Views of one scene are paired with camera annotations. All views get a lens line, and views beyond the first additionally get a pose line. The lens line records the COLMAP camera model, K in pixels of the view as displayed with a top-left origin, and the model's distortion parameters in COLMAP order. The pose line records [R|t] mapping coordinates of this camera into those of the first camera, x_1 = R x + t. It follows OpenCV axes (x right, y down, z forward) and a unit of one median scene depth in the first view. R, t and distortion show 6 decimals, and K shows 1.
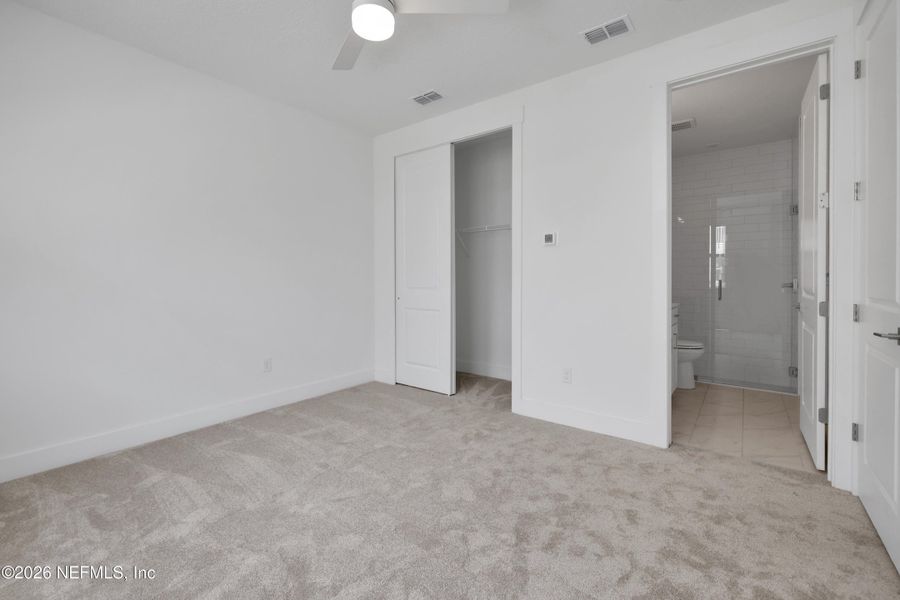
lens RADIAL K [[391.9, 0, 445.2], [0, 391.9, 287.1], [0, 0, 1]] dist [0.000768, -0.000004]
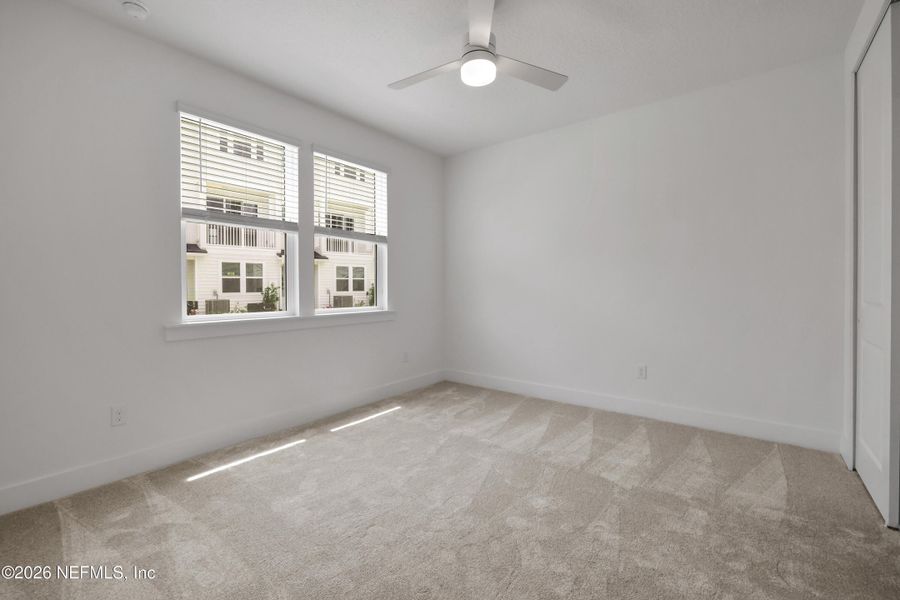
lens RADIAL K [[391.9, 0, 445.2], [0, 391.9, 287.1], [0, 0, 1]] dist [0.000768, -0.000004]
pose [[-0.028439, -0.005648, -0.999580, 0.767101], [-0.018443, 0.999817, -0.005125, -0.009893], [0.999425, 0.018289, -0.028538, 0.692609]]
